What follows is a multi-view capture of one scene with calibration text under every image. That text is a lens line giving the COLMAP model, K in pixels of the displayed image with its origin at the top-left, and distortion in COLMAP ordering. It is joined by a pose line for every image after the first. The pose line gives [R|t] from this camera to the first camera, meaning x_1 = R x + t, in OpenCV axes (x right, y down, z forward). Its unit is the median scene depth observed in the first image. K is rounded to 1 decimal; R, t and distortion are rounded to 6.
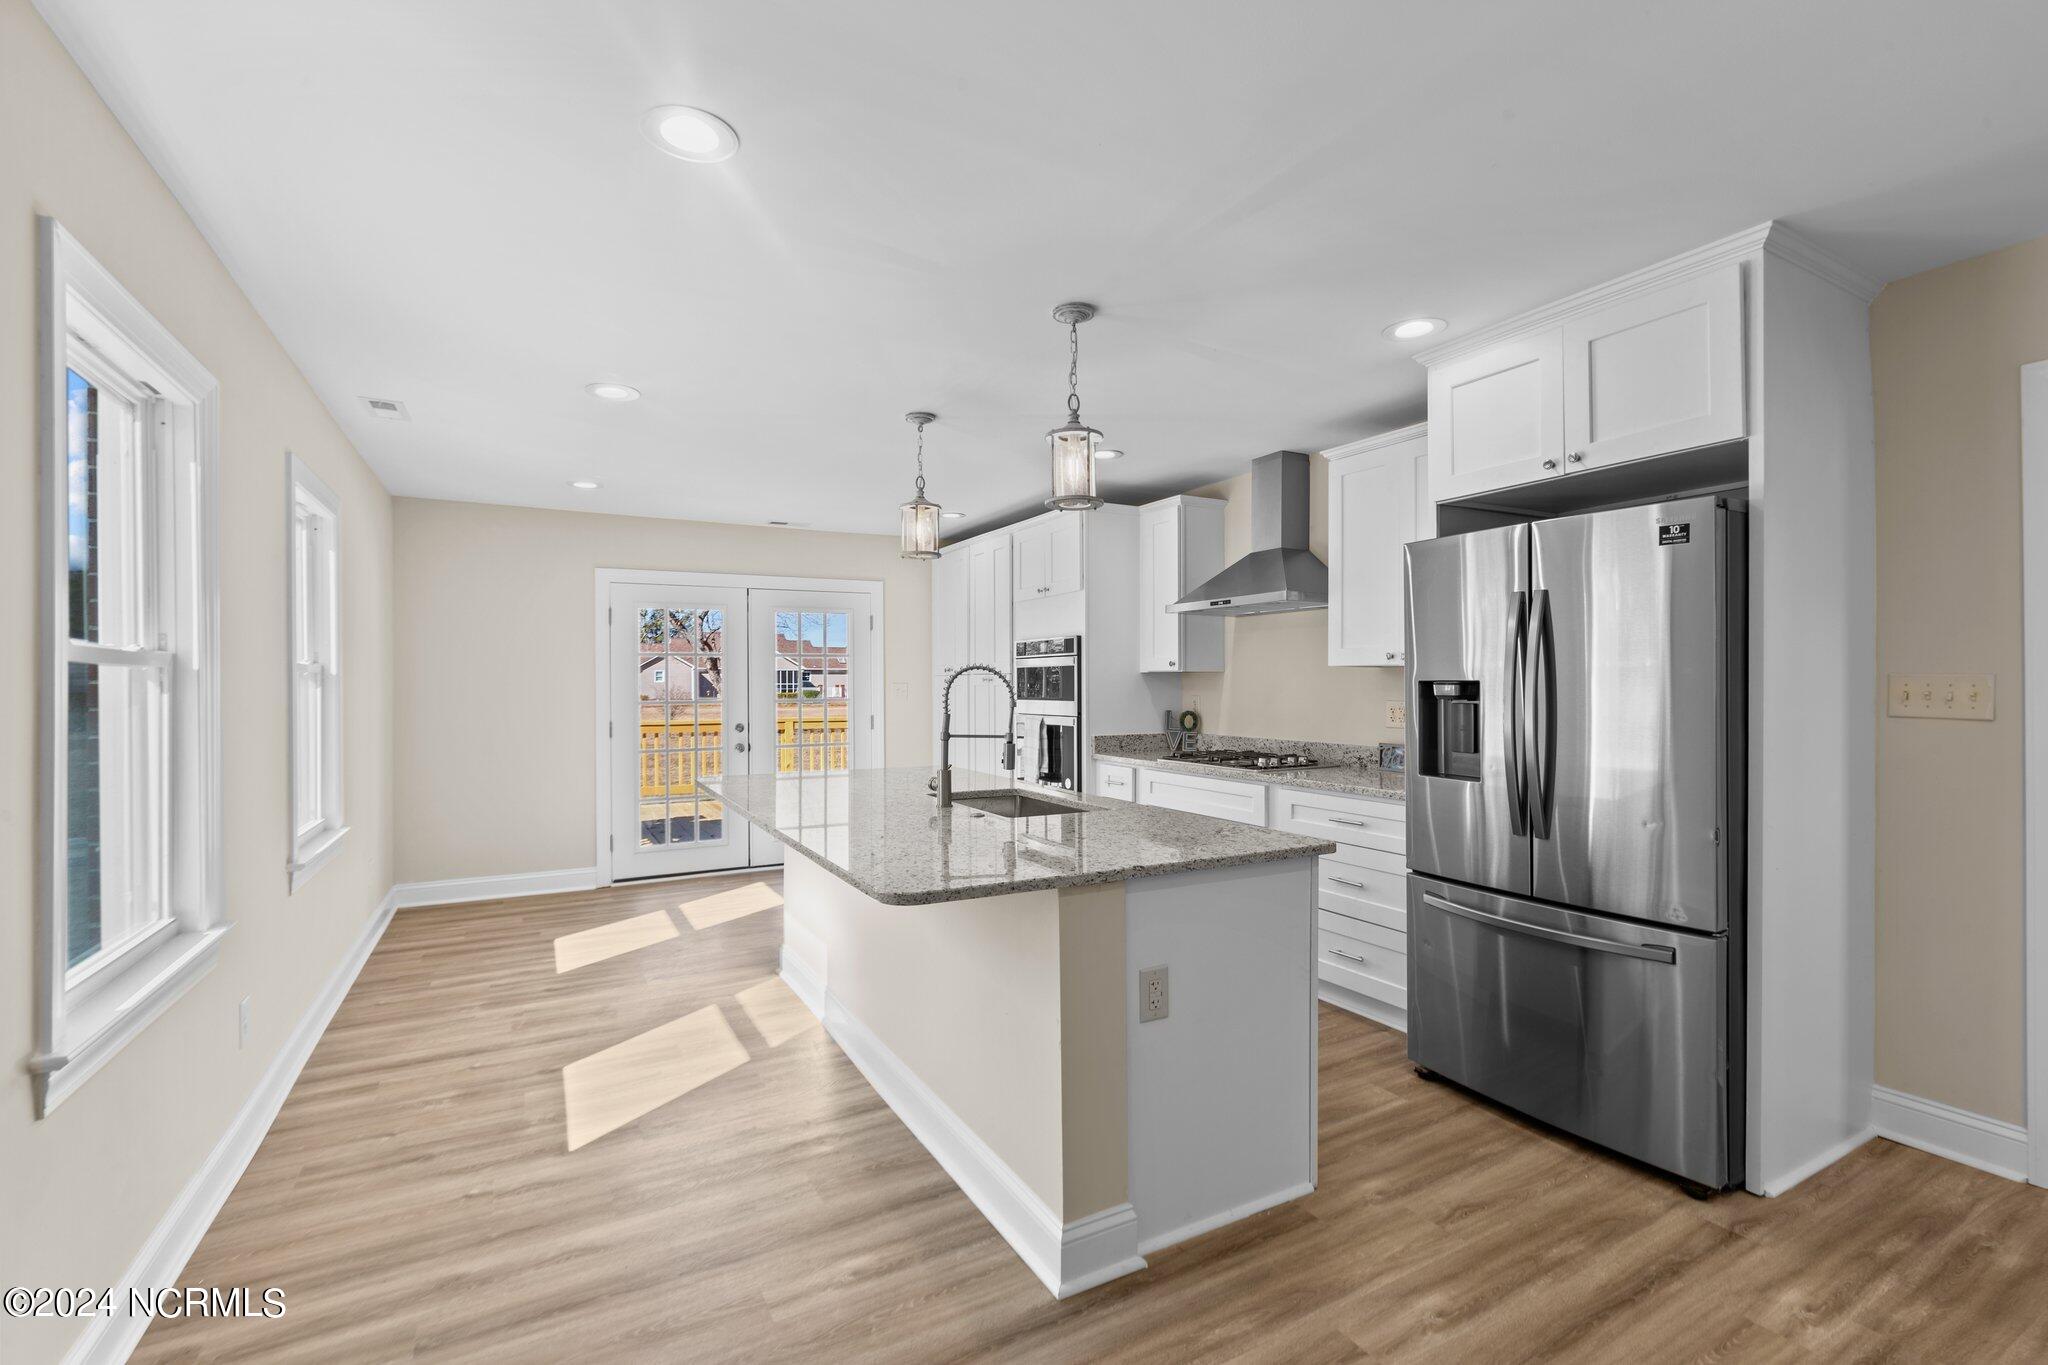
lens RADIAL K [[919.6, 0, 1030.1], [0, 919.6, 683.8], [0, 0, 1]] dist [0.000563, -0.000034]
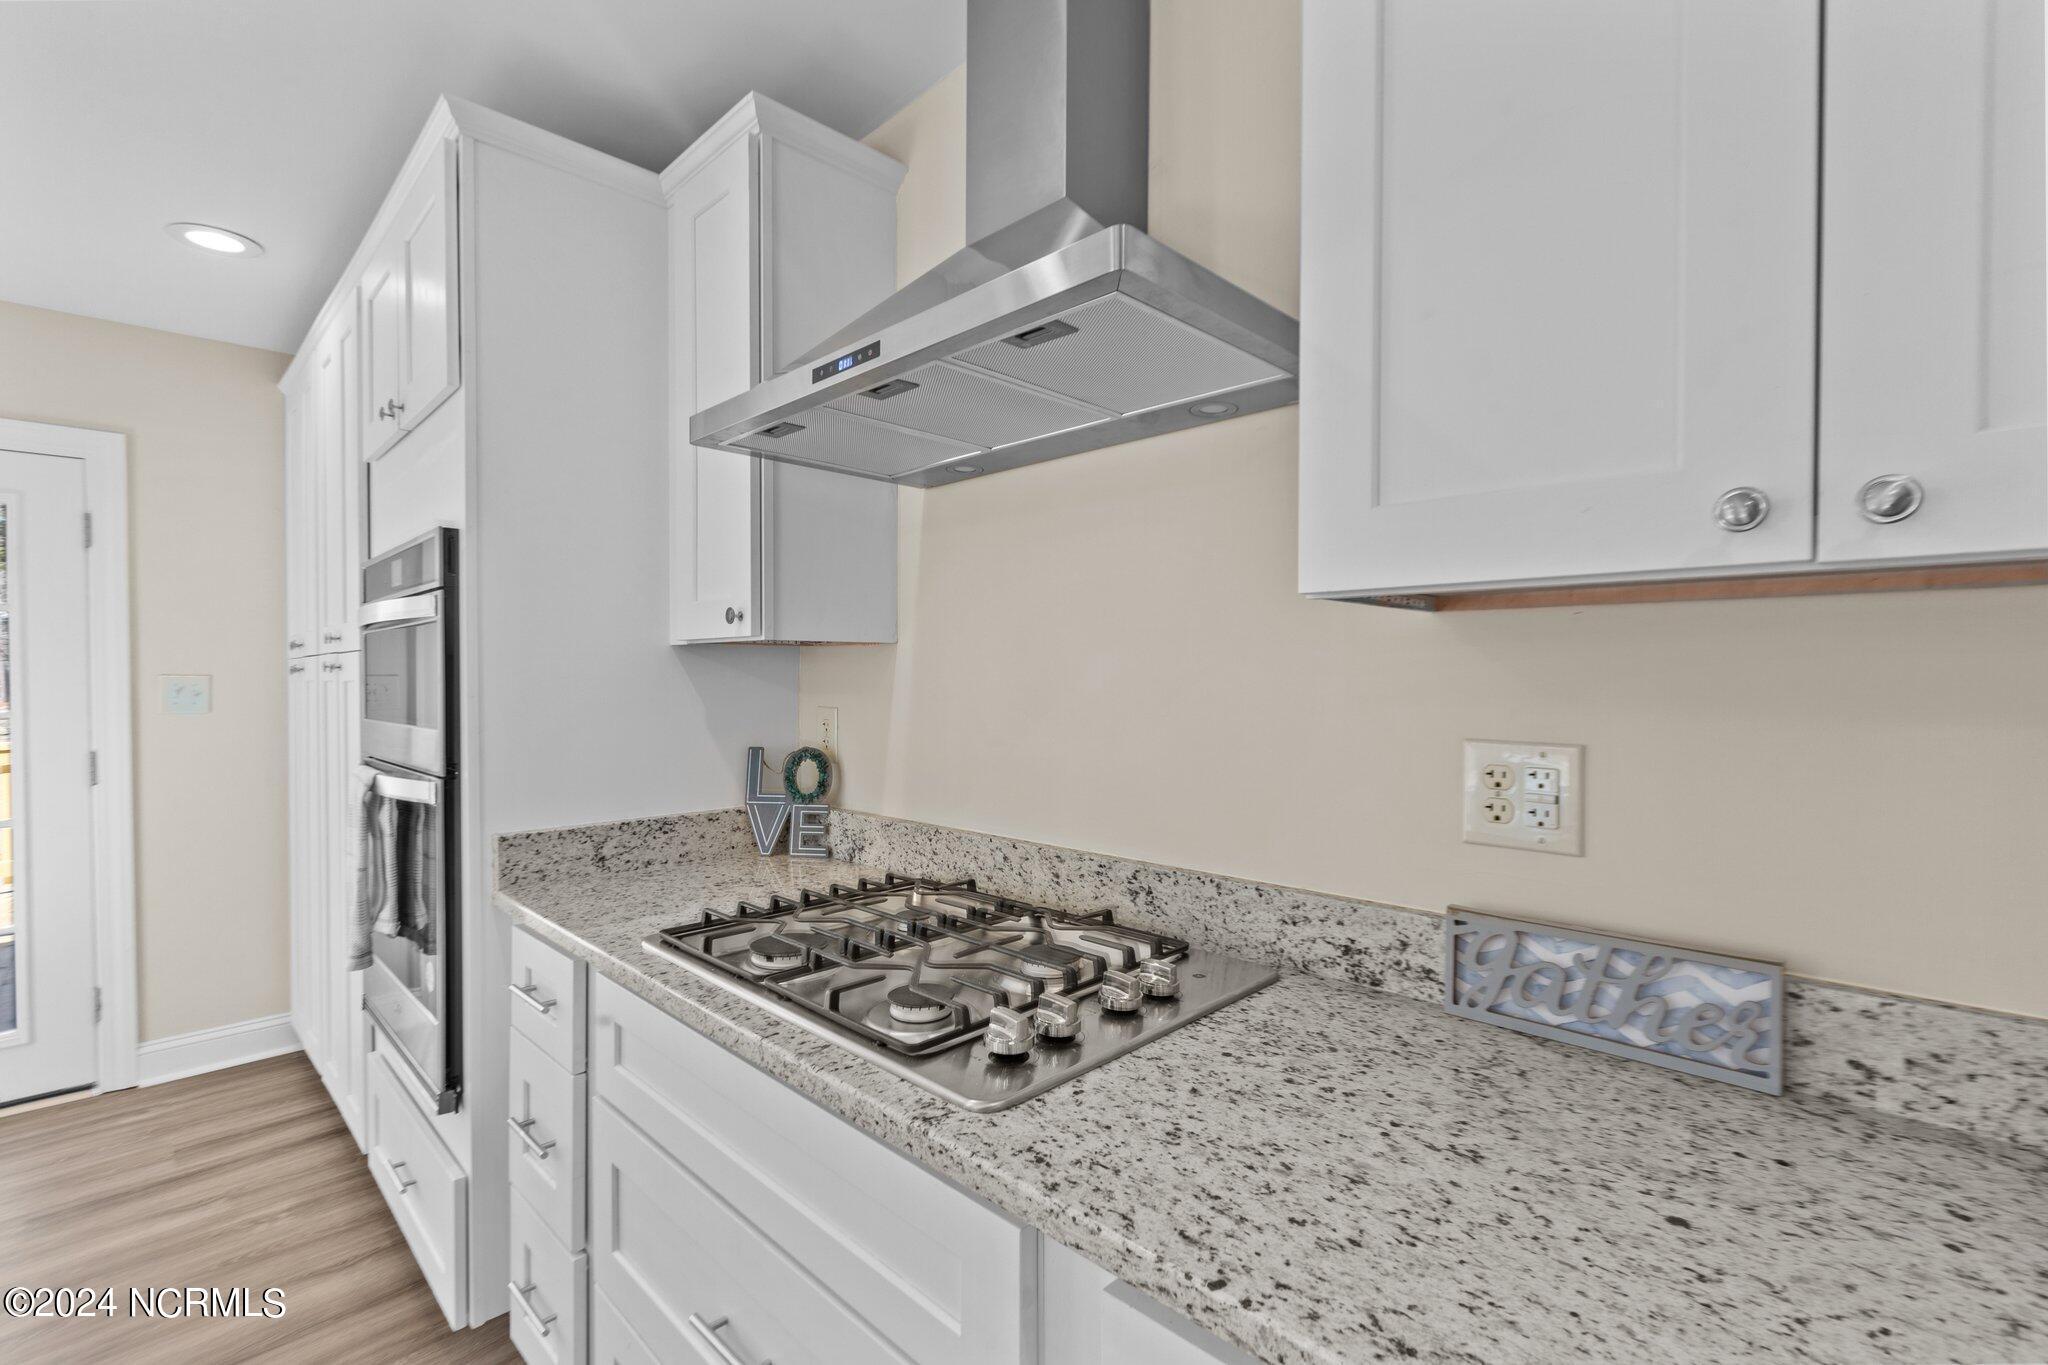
lens RADIAL K [[919.6, 0, 1019.9], [0, 919.6, 681.4], [0, 0, 1]] dist [0.000563, -0.000034]
pose [[0.961426, -0.004597, 0.275026, 0.158919], [0.002424, 0.999963, 0.008241, -0.000517], [-0.275054, -0.007256, 0.961401, 0.639835]]
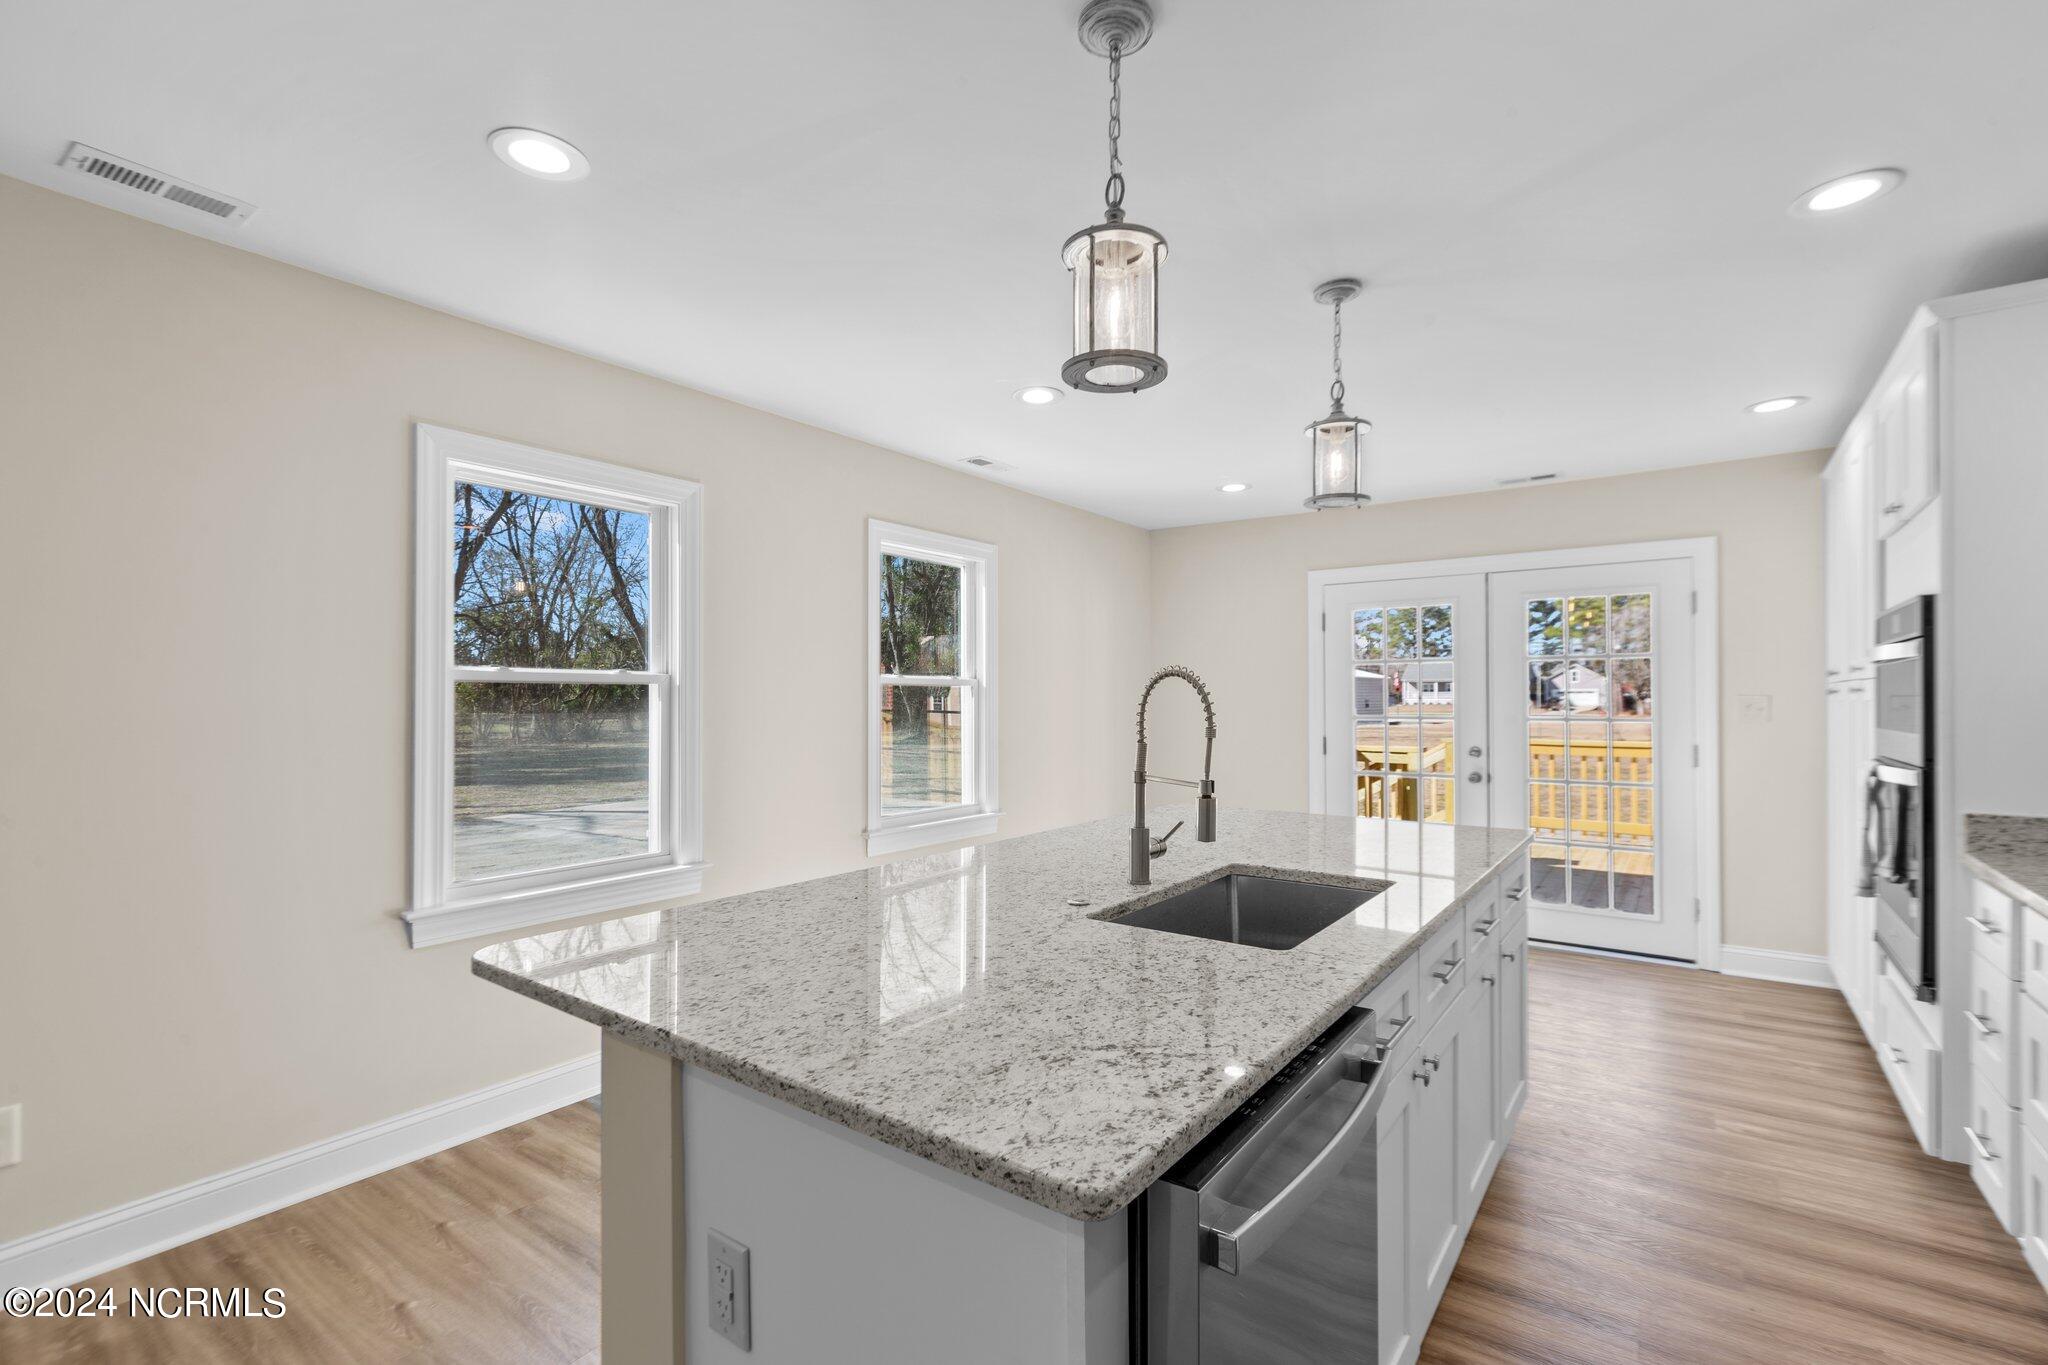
lens RADIAL K [[919.6, 0, 1008.9], [0, 919.6, 690.8], [0, 0, 1]] dist [0.000563, -0.000034]
pose [[0.418488, -0.002742, -0.908218, 0.284718], [-0.001292, 0.999993, -0.003614, -0.001405], [0.908221, 0.002686, 0.418482, 0.386671]]
